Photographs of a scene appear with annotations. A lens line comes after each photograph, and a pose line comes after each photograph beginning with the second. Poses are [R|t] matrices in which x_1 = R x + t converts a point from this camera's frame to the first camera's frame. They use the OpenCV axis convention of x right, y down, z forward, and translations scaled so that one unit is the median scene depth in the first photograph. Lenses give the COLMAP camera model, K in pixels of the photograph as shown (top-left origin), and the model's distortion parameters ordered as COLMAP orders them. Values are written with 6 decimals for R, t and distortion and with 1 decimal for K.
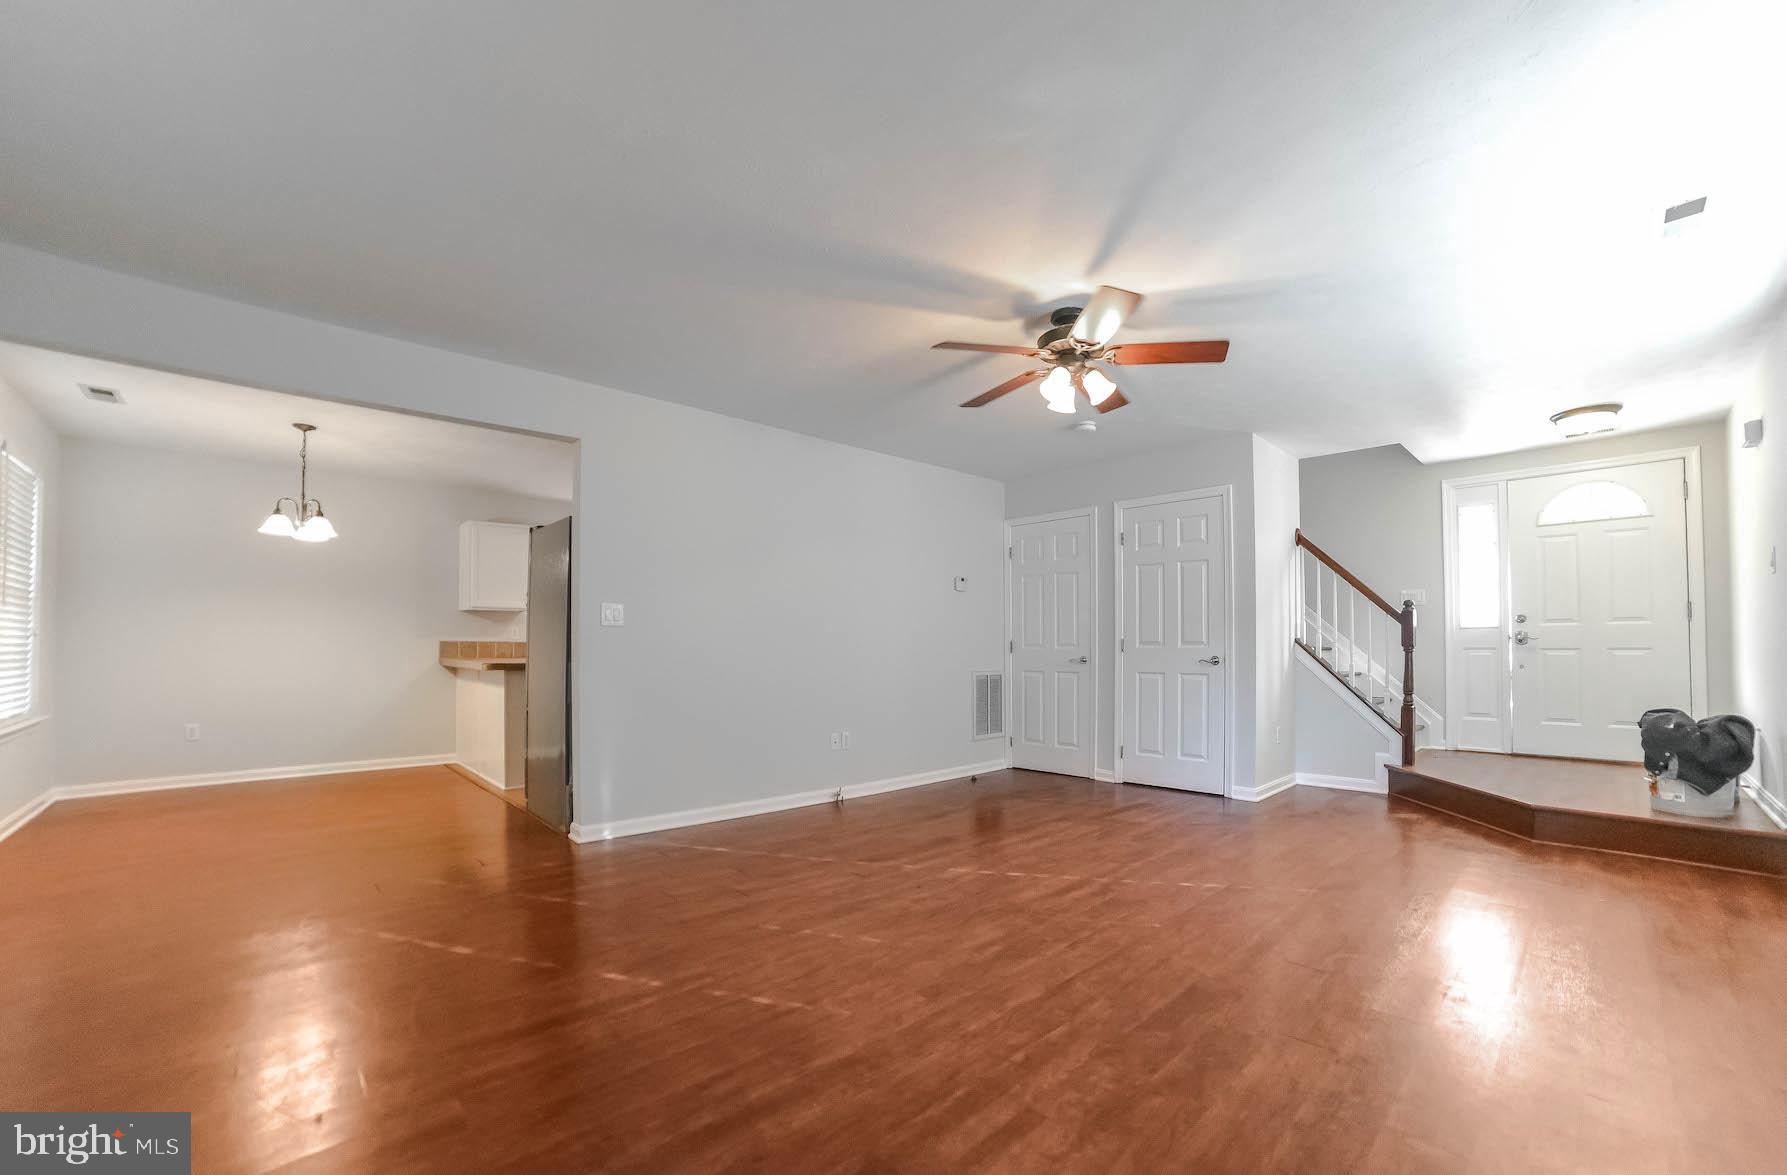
lens RADIAL K [[725.8, 0, 907.4], [0, 725.8, 632.9], [0, 0, 1]] dist [-0.083790, 0.028165]
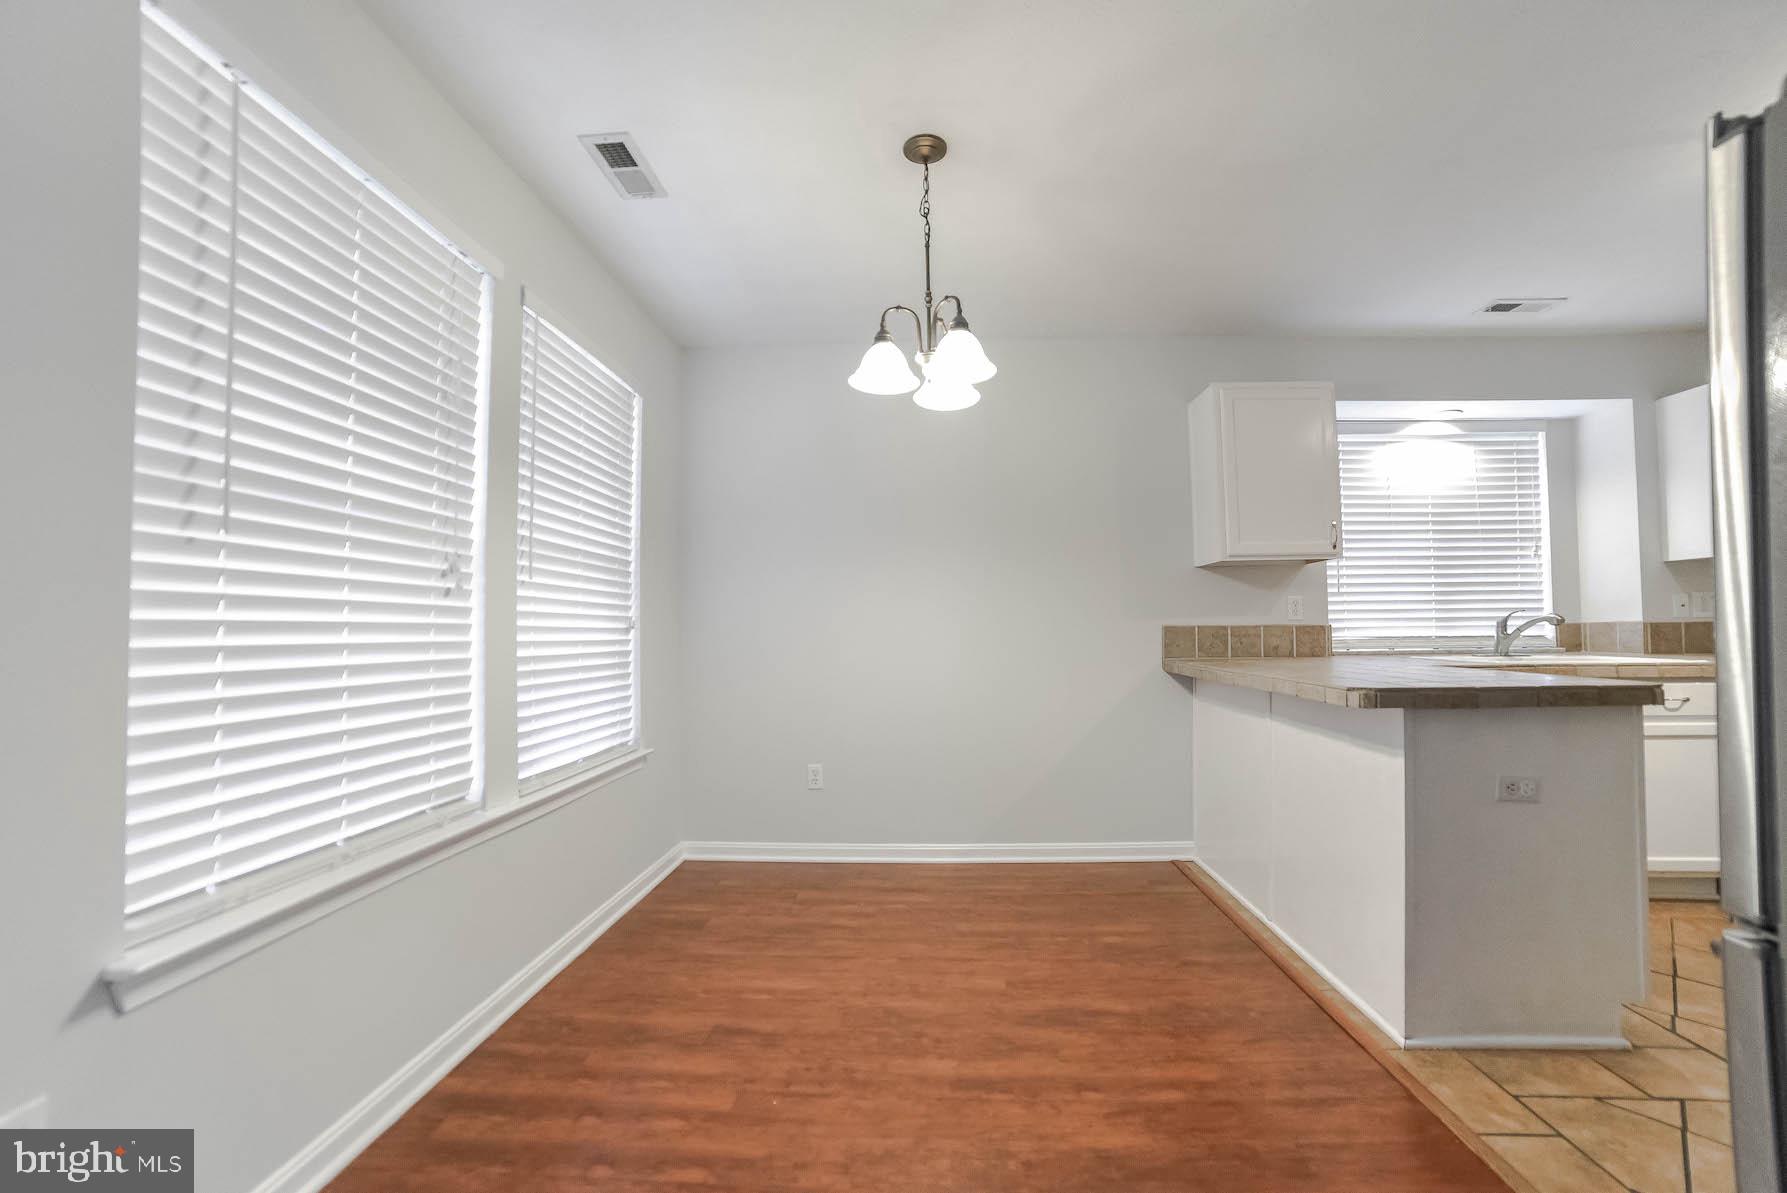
lens RADIAL K [[748.8, 0, 900.5], [0, 748.8, 614.9], [0, 0, 1]] dist [-0.074399, 0.031360]
pose [[0.689766, -0.023966, -0.723635, -0.557229], [0.026709, 0.999614, -0.007648, 0.003315], [0.723539, -0.014052, 0.690140, 0.664983]]
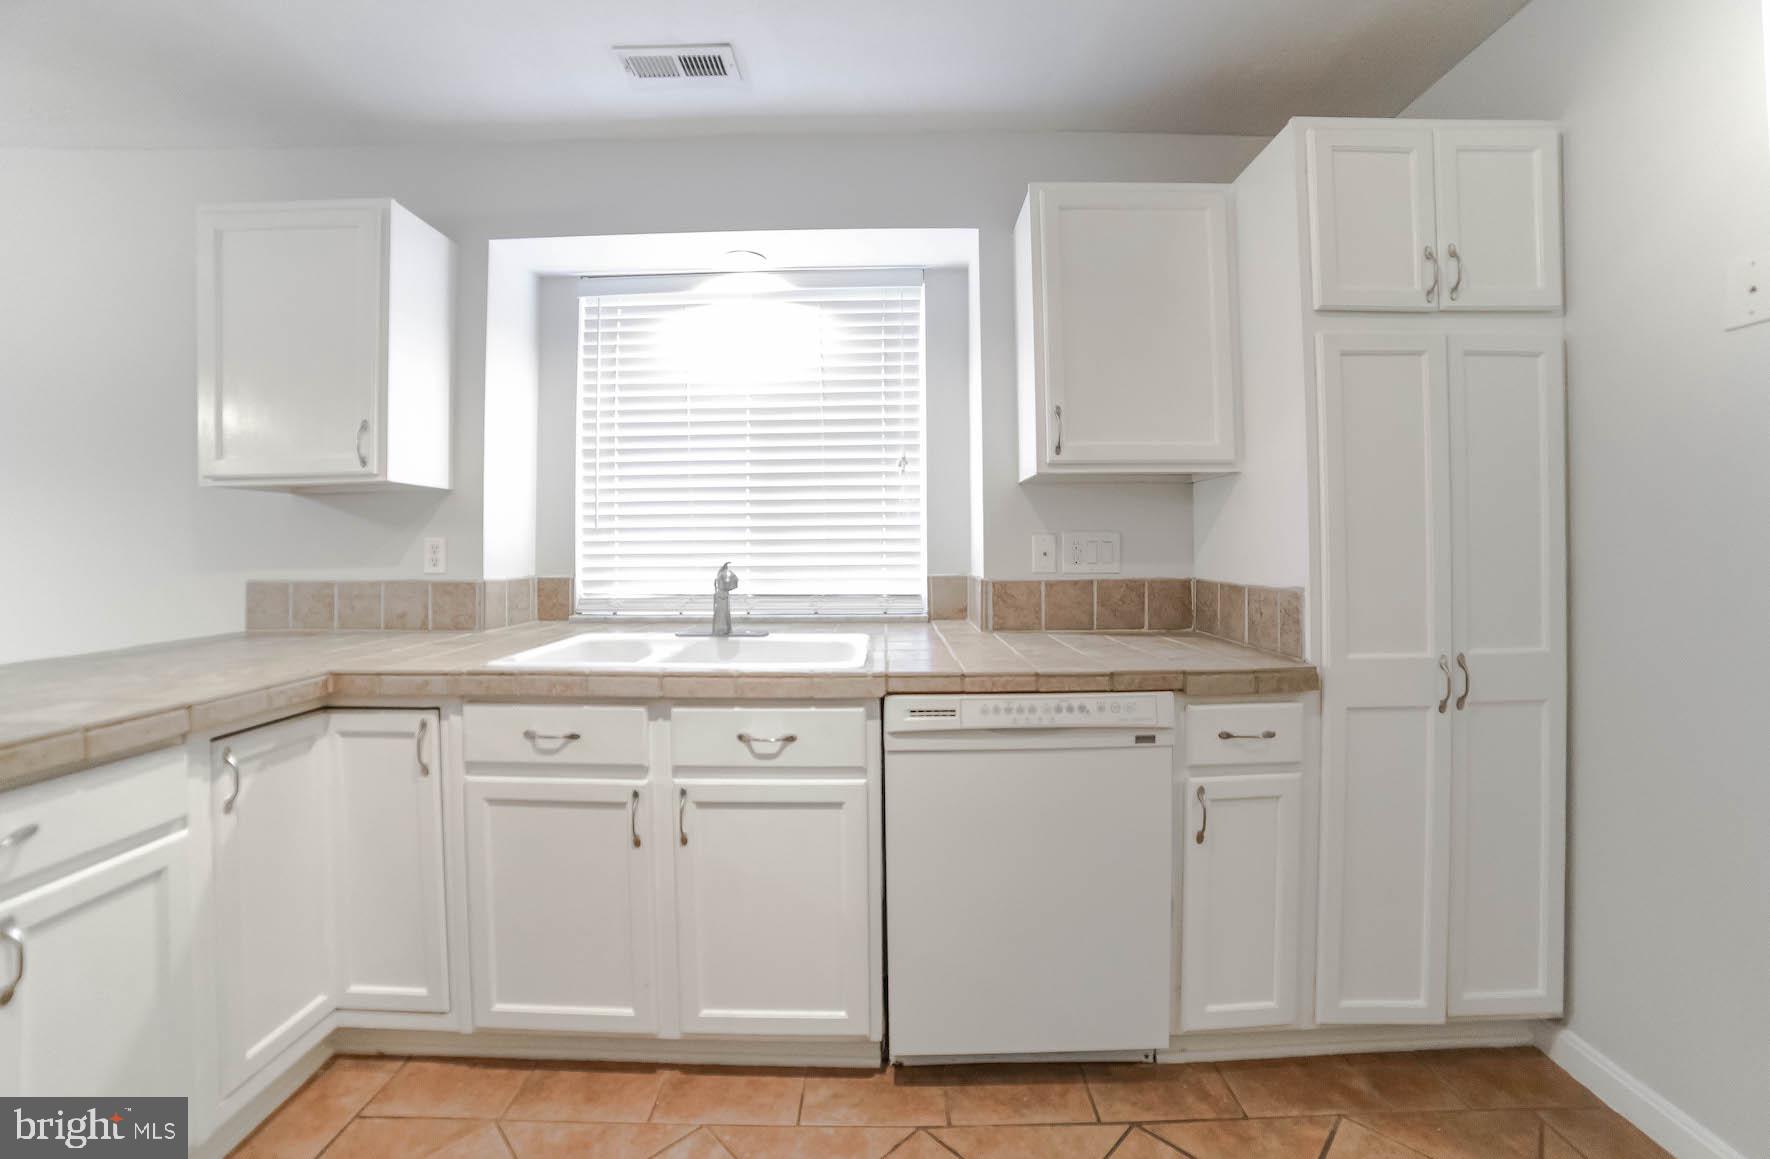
lens RADIAL K [[770.6, 0, 974.1], [0, 770.6, 516.7], [0, 0, 1]] dist [-0.082185, 0.036468]
pose [[0.714427, -0.022350, -0.699352, -0.207186], [0.024135, 0.999682, -0.007293, -0.012628], [0.699293, -0.011668, 0.714740, 1.380857]]
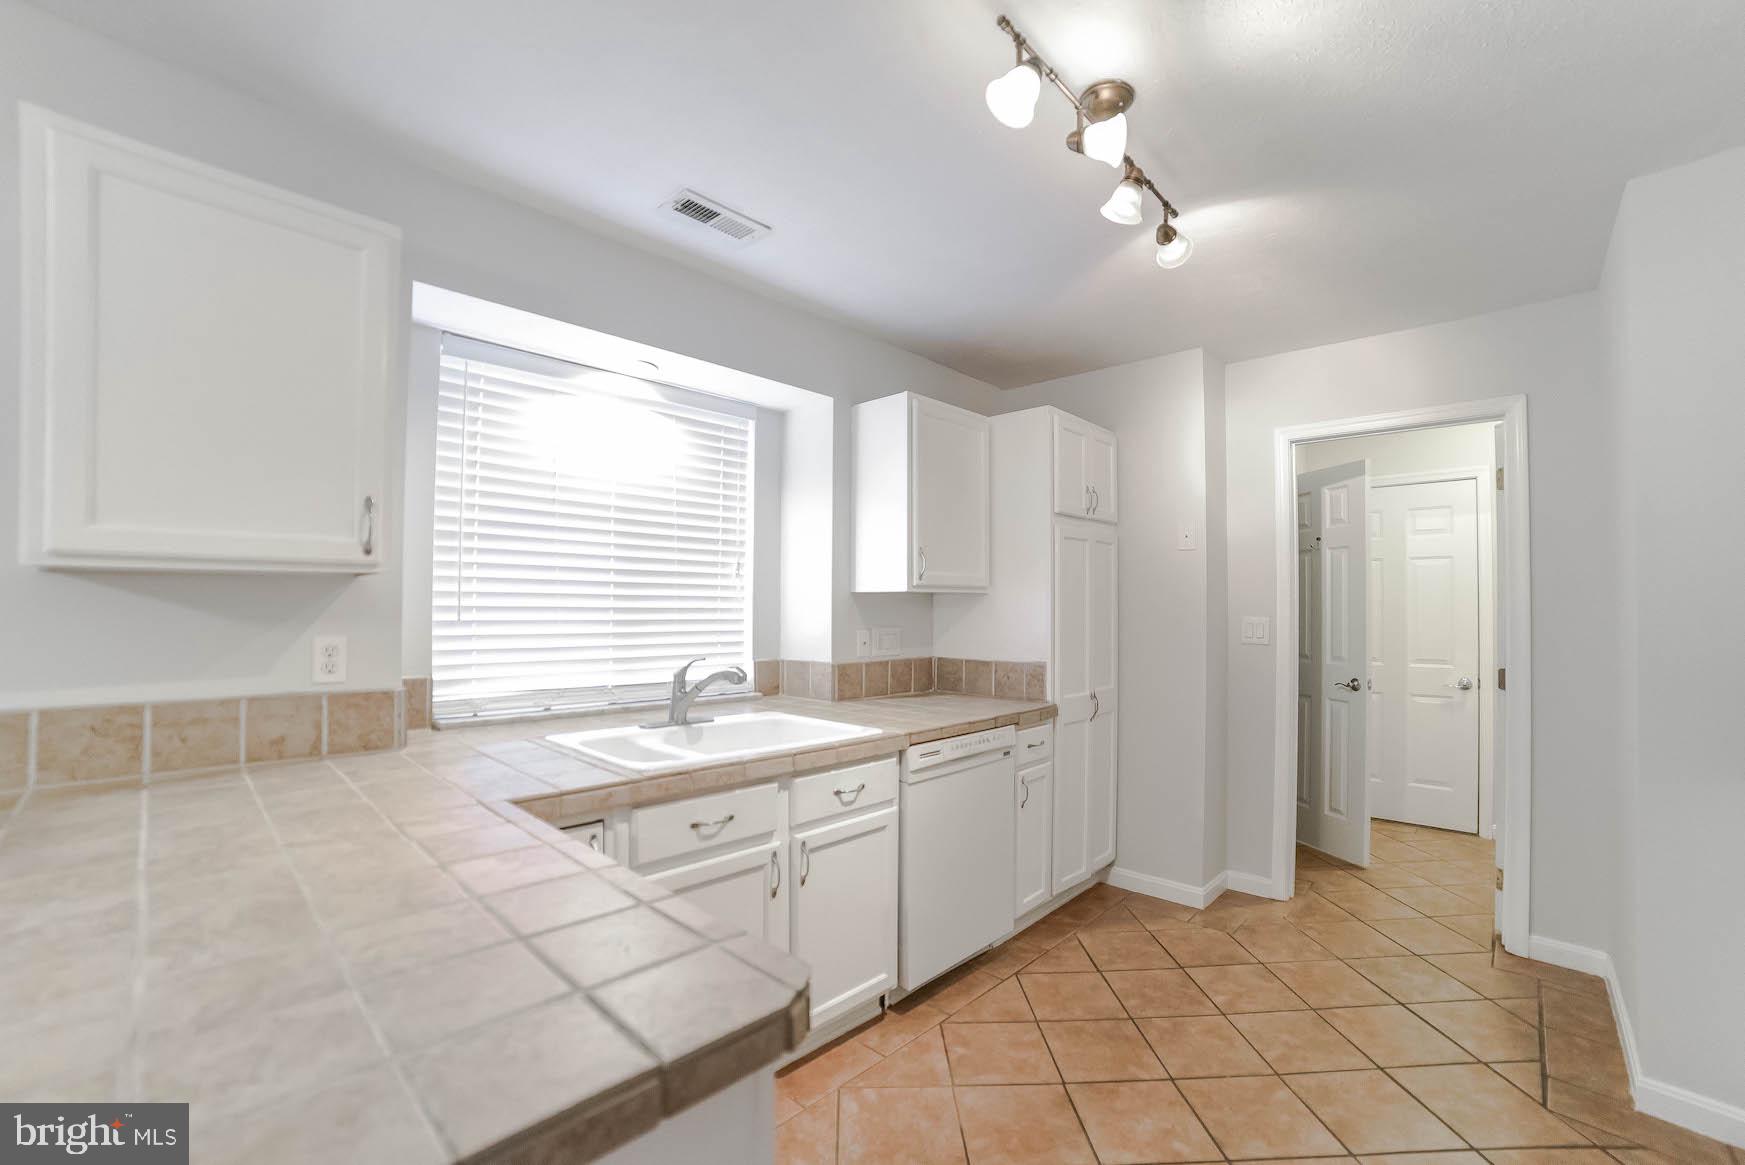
lens RADIAL K [[731.2, 0, 879.4], [0, 731.2, 600.4], [0, 0, 1]] dist [-0.074399, 0.031360]
pose [[0.999189, 0.015805, 0.037038, -0.546306], [-0.016424, 0.999730, 0.016457, -0.041634], [-0.036768, -0.017052, 0.999178, 1.098168]]
